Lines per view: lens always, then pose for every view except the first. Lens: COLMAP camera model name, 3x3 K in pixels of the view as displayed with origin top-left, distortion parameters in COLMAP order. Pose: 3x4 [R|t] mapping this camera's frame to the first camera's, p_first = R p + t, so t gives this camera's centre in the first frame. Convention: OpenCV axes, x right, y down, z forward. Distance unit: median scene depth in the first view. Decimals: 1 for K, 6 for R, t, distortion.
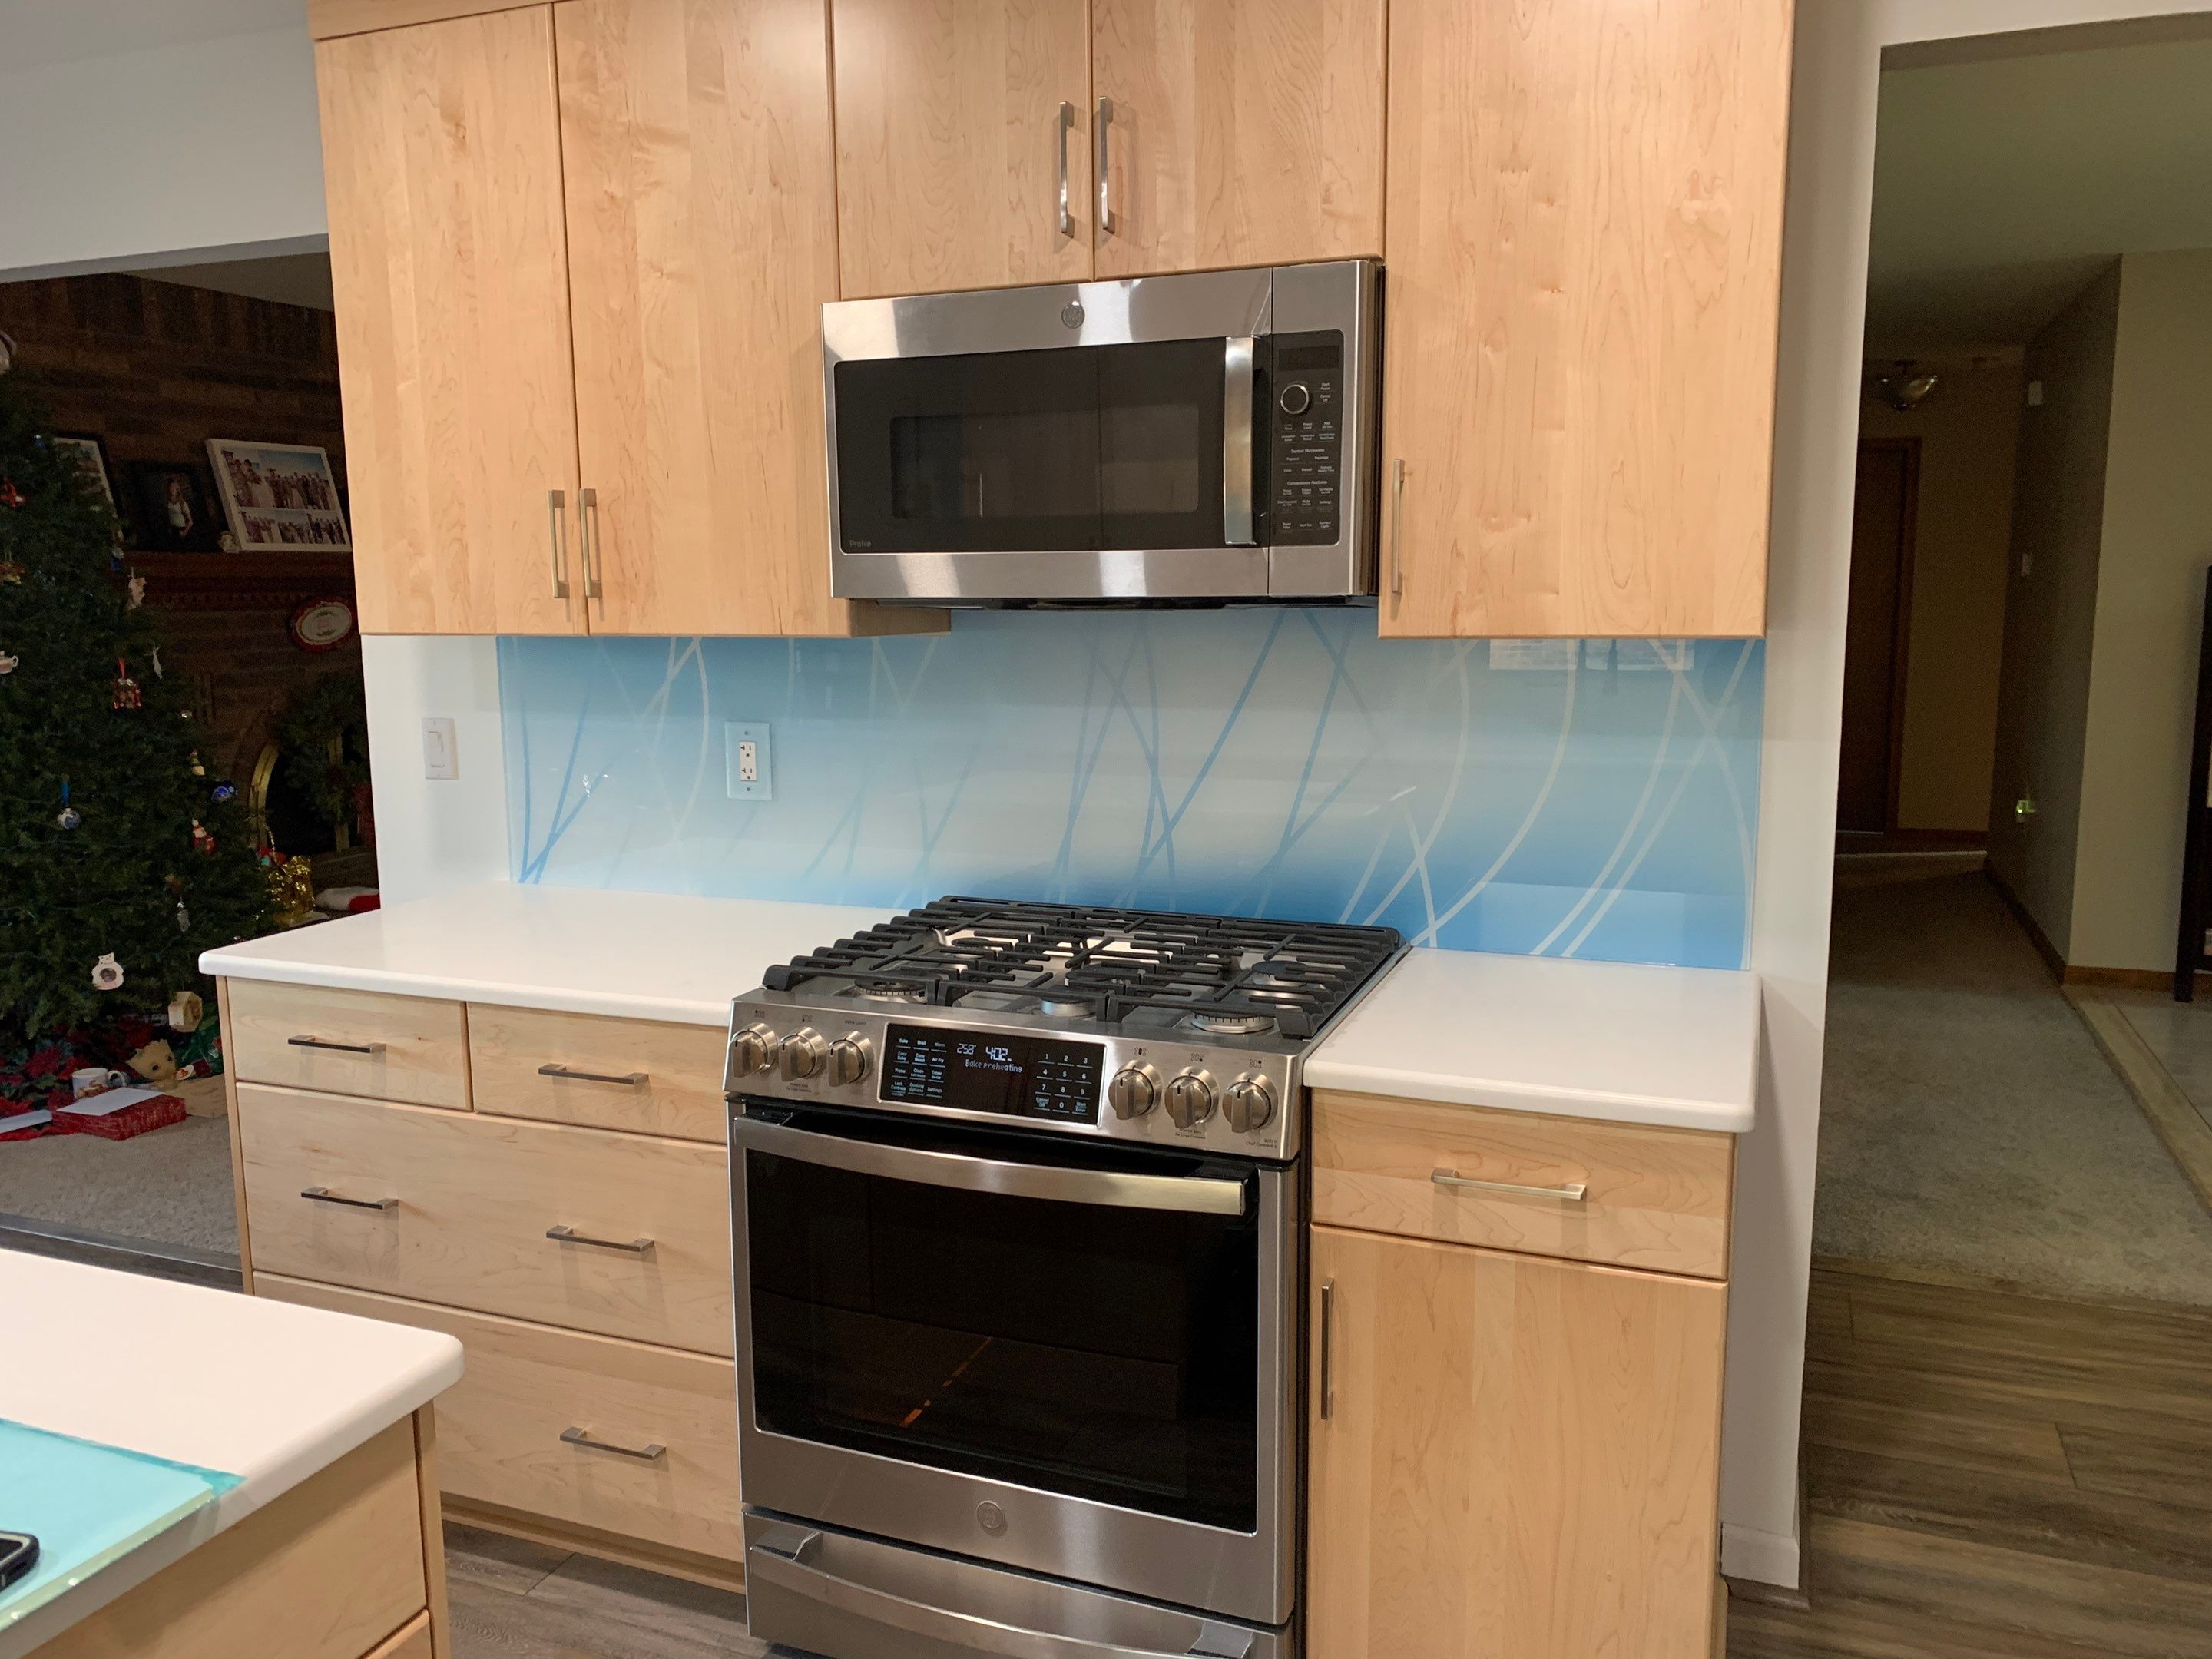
lens RADIAL K [[1683.1, 0, 1106.0], [0, 1683.1, 829.5], [0, 0, 1]] dist [0.088013, -0.282024]
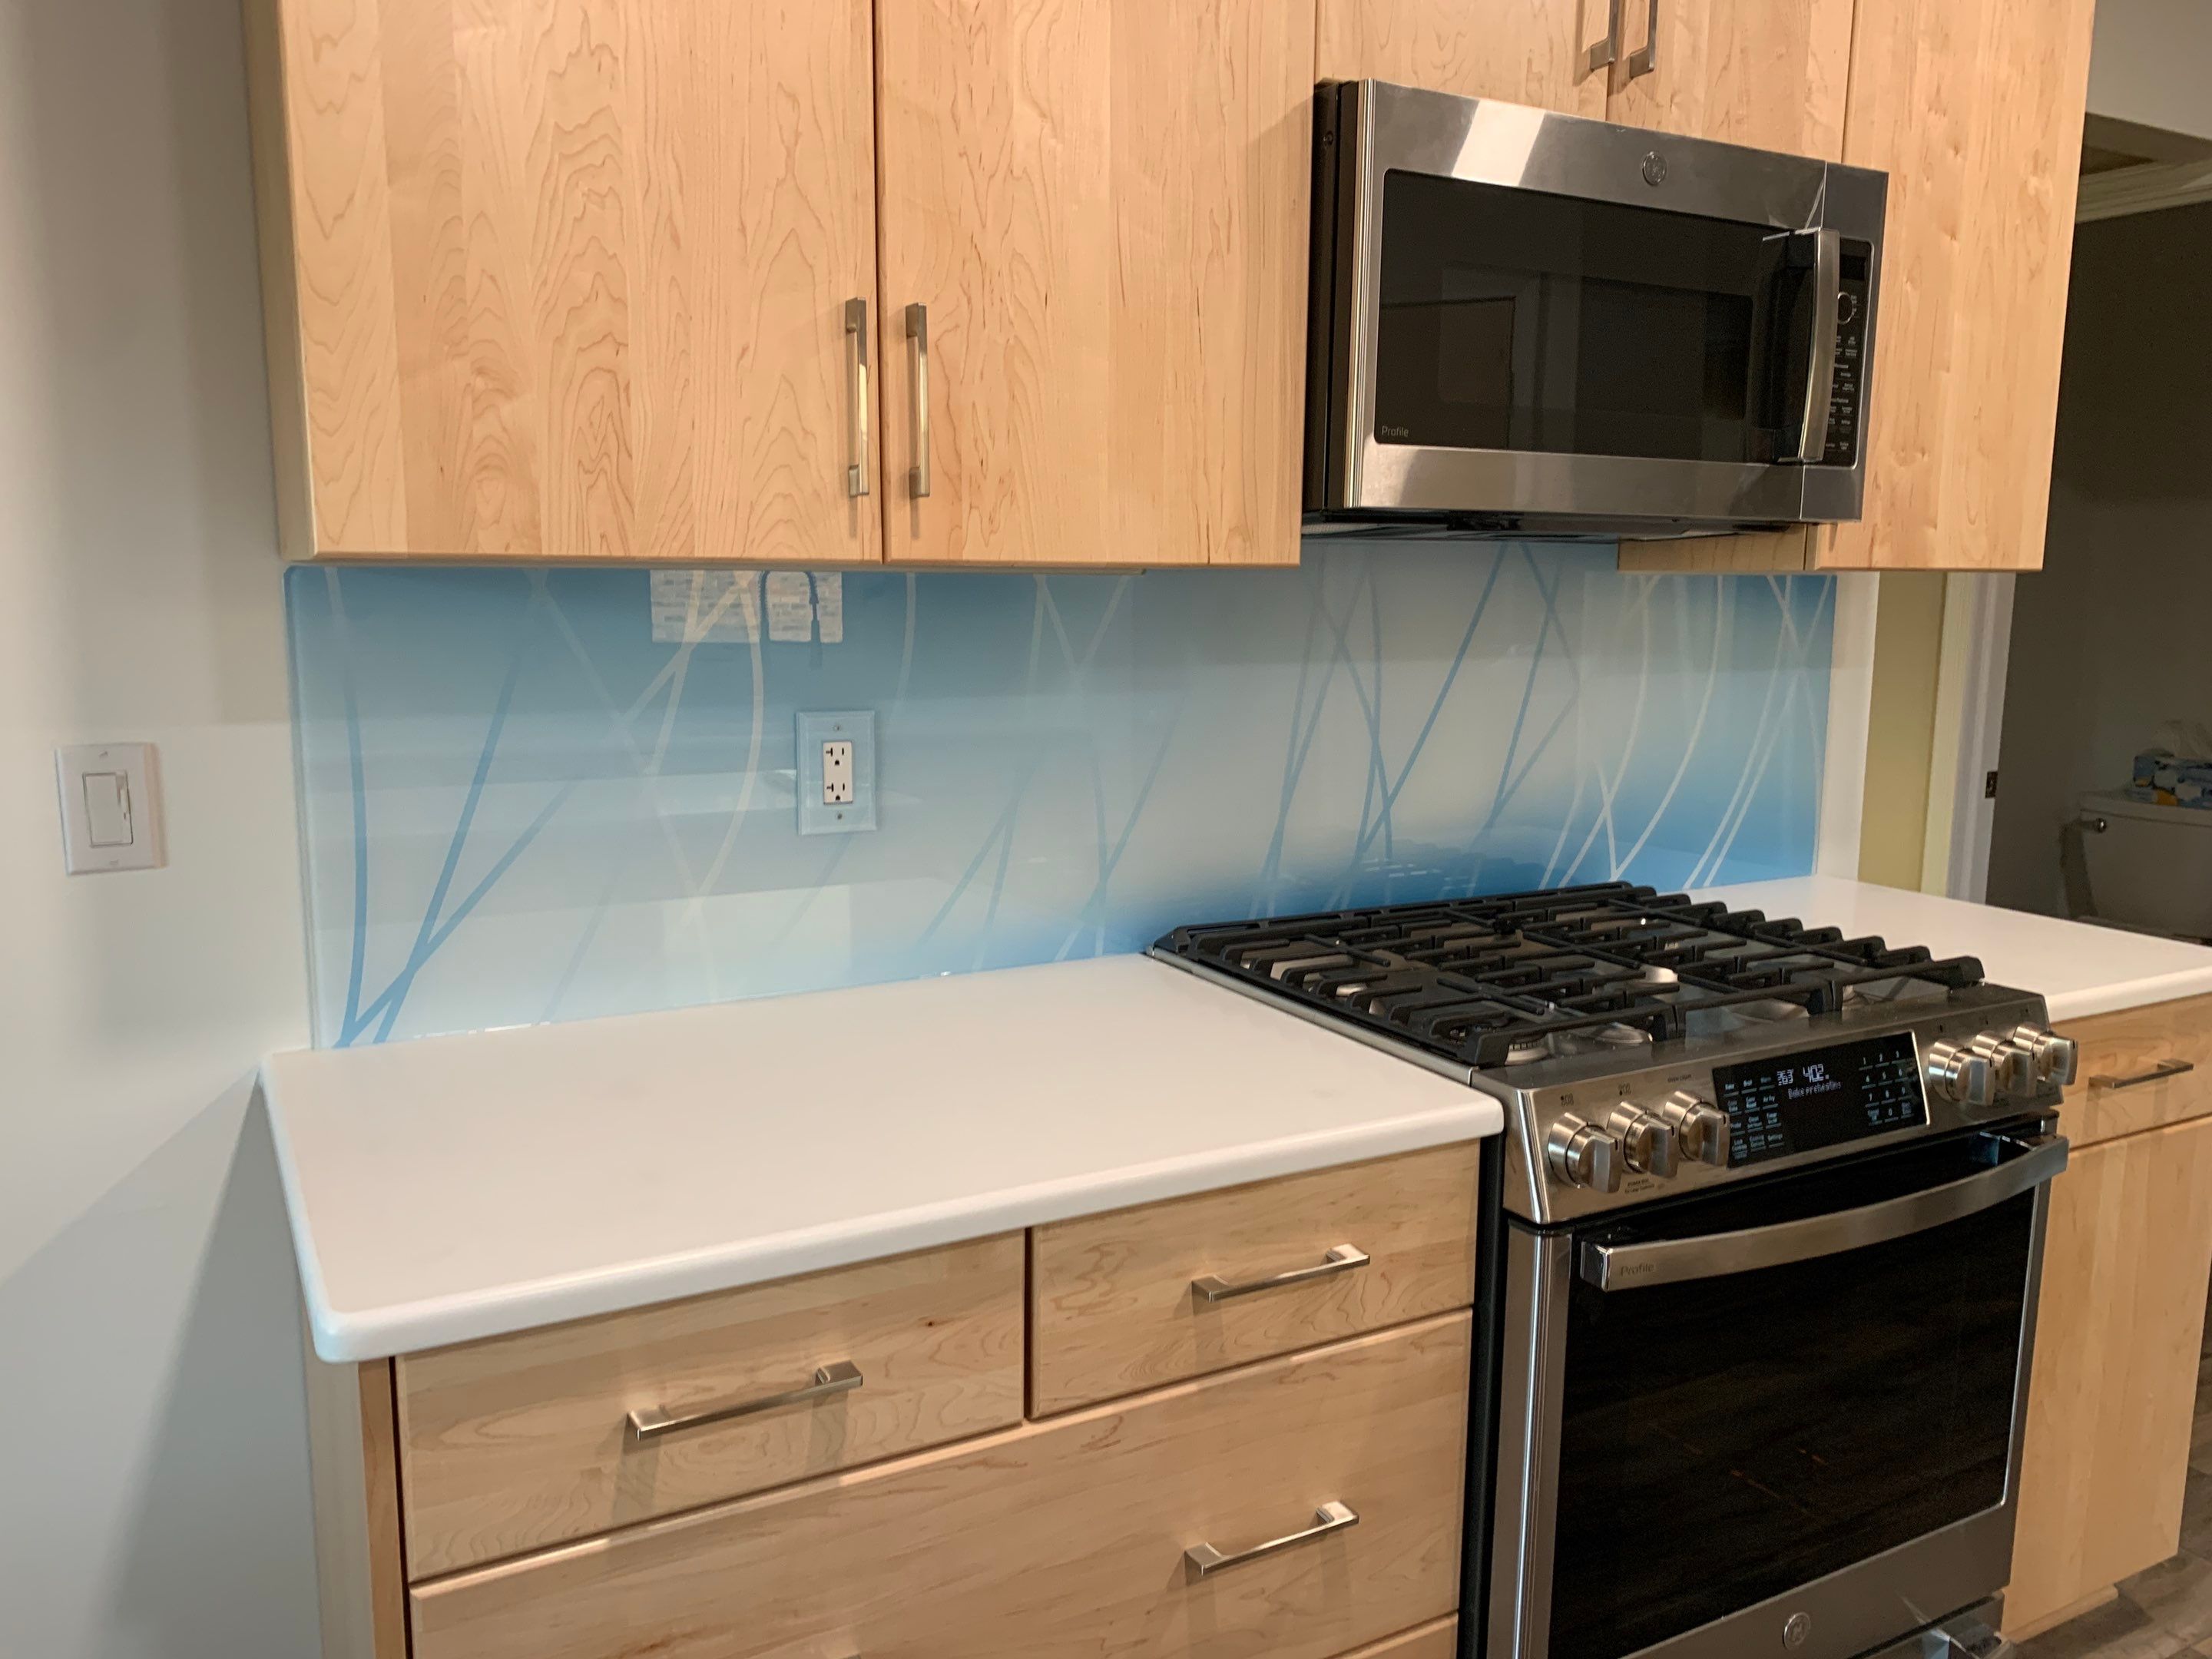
lens RADIAL K [[1686.7, 0, 1106.0], [0, 1686.7, 829.5], [0, 0, 1]] dist [0.035894, -0.075094]
pose [[0.638970, -0.104088, 0.762157, -0.754069], [0.098263, 0.993730, 0.053333, -0.051312], [-0.762930, 0.040813, 0.645192, 0.616316]]
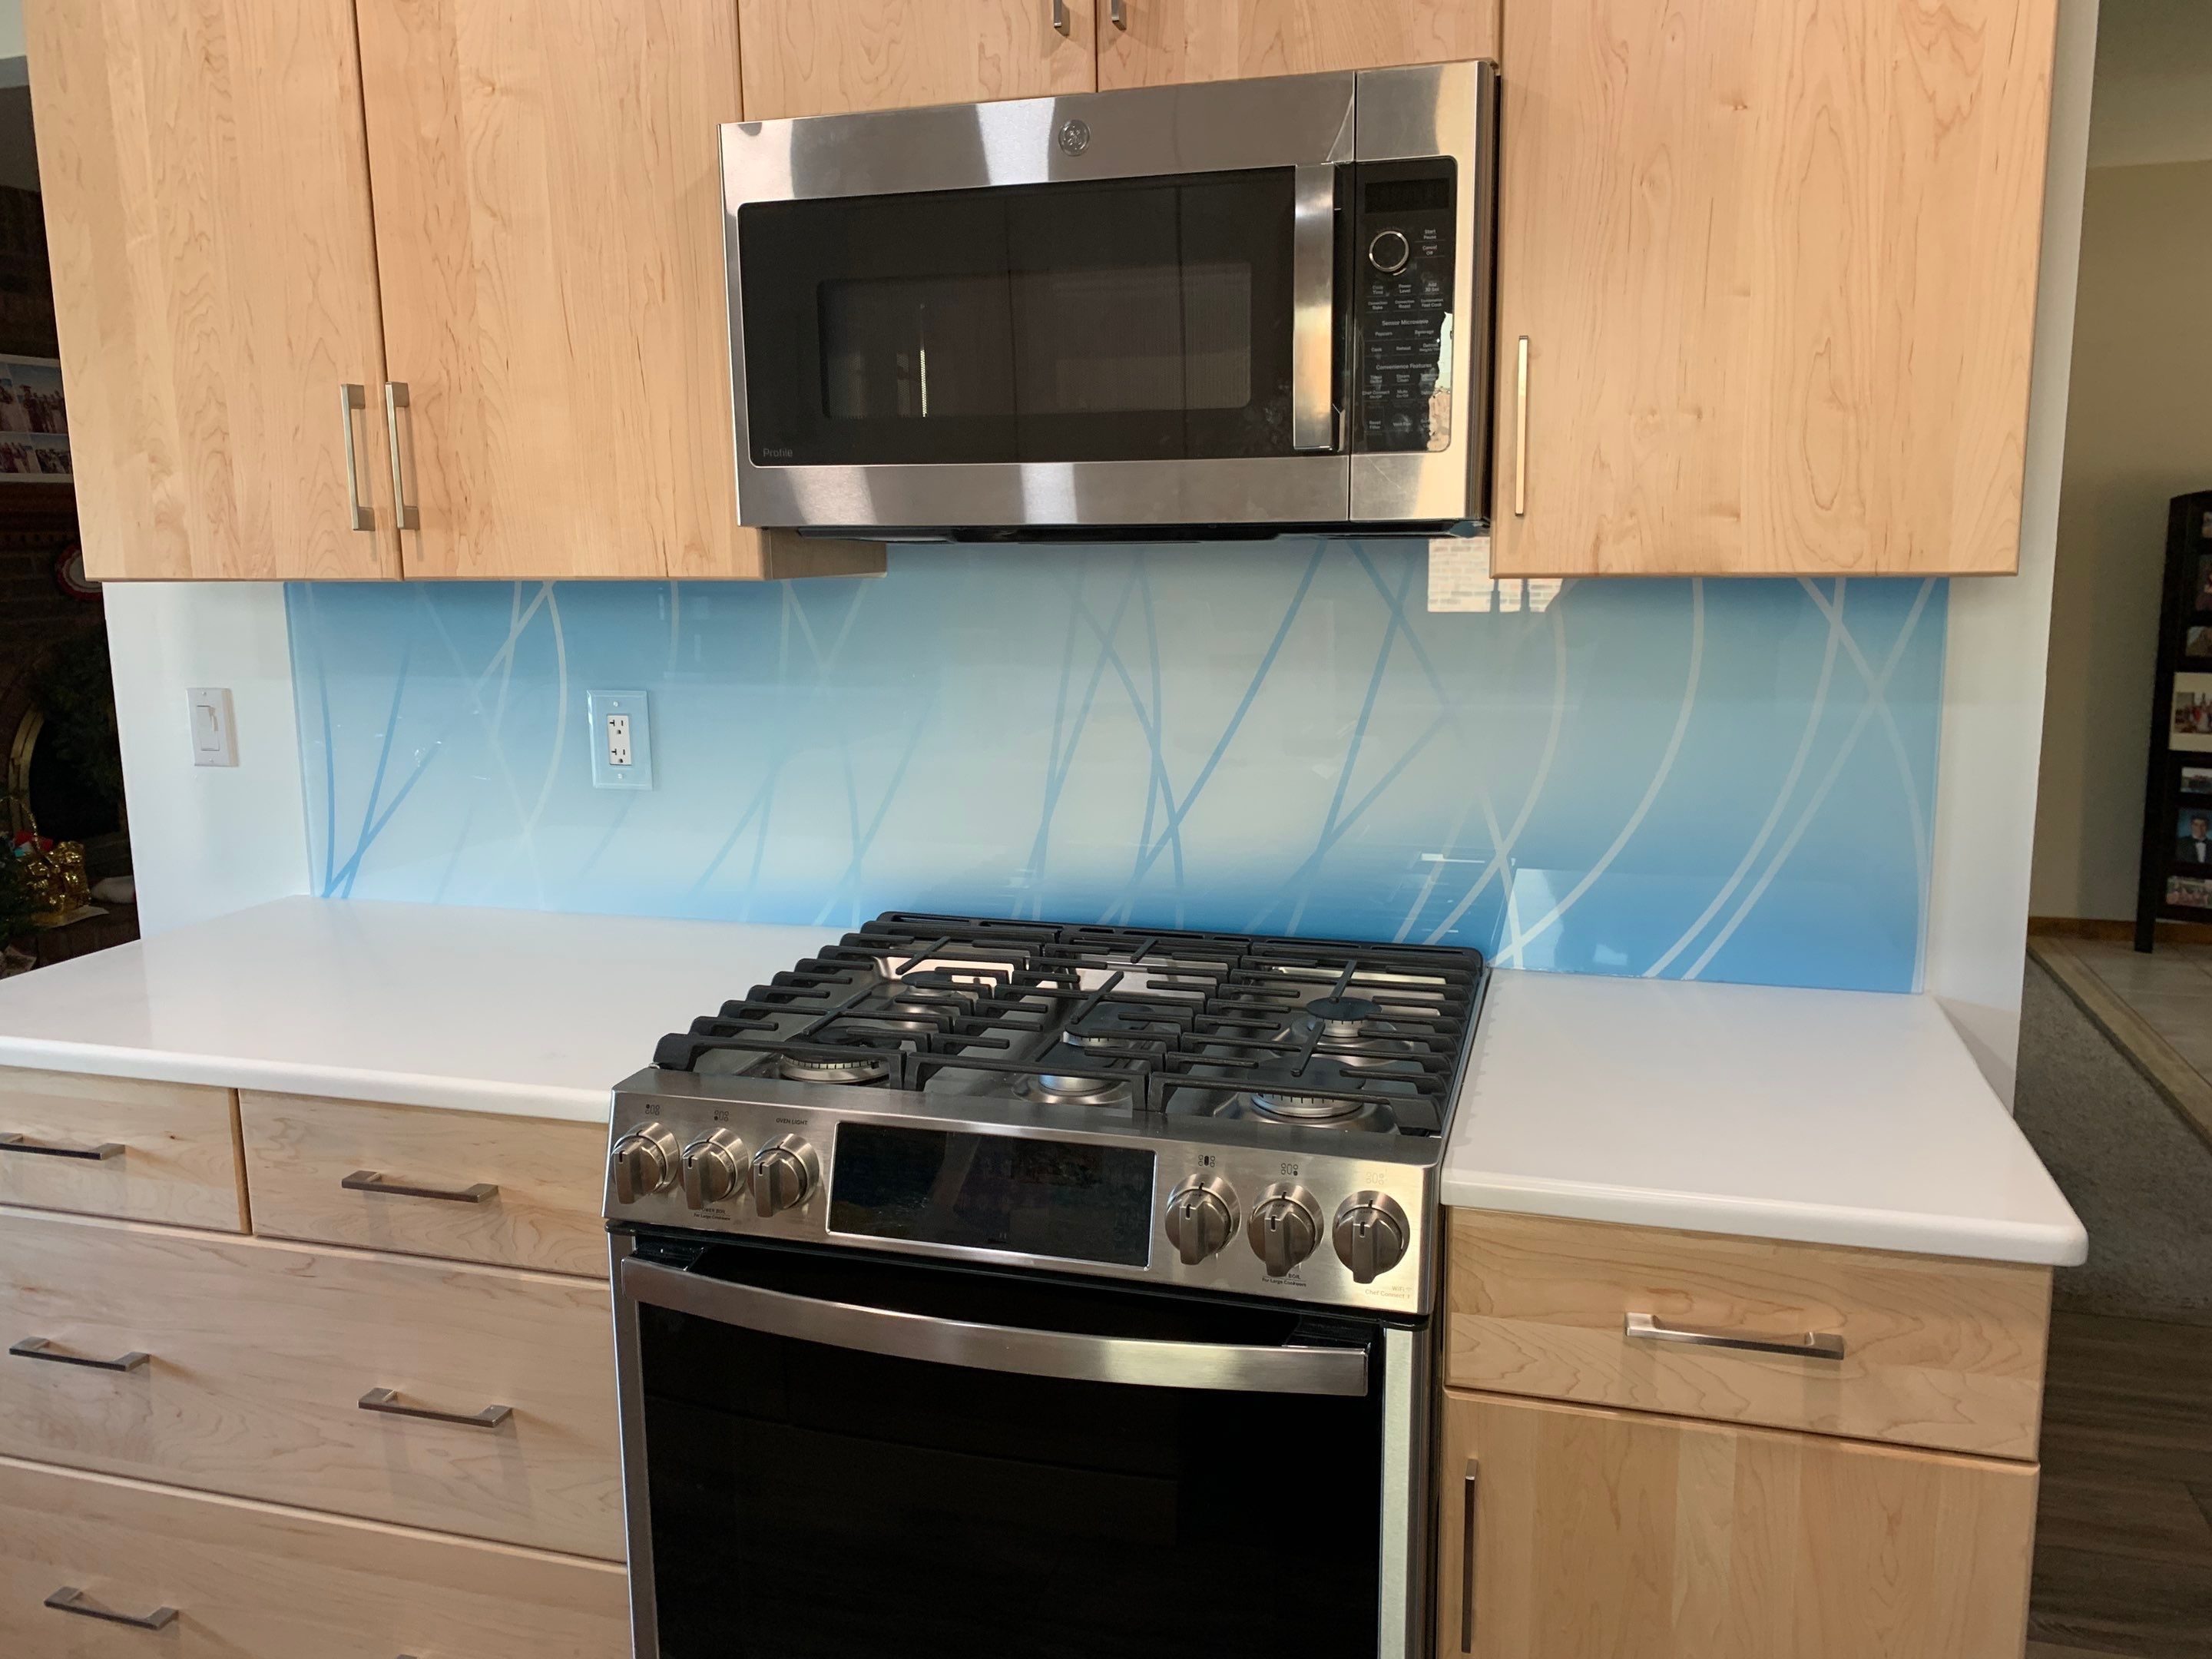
lens RADIAL K [[1698.4, 0, 1135.2], [0, 1698.4, 793.5], [0, 0, 1]] dist [-0.002269, -0.006224]
pose [[0.995041, -0.018019, 0.097824, -0.062922], [0.016700, 0.999758, 0.014292, -0.027631], [-0.098058, -0.012587, 0.995101, 0.237544]]
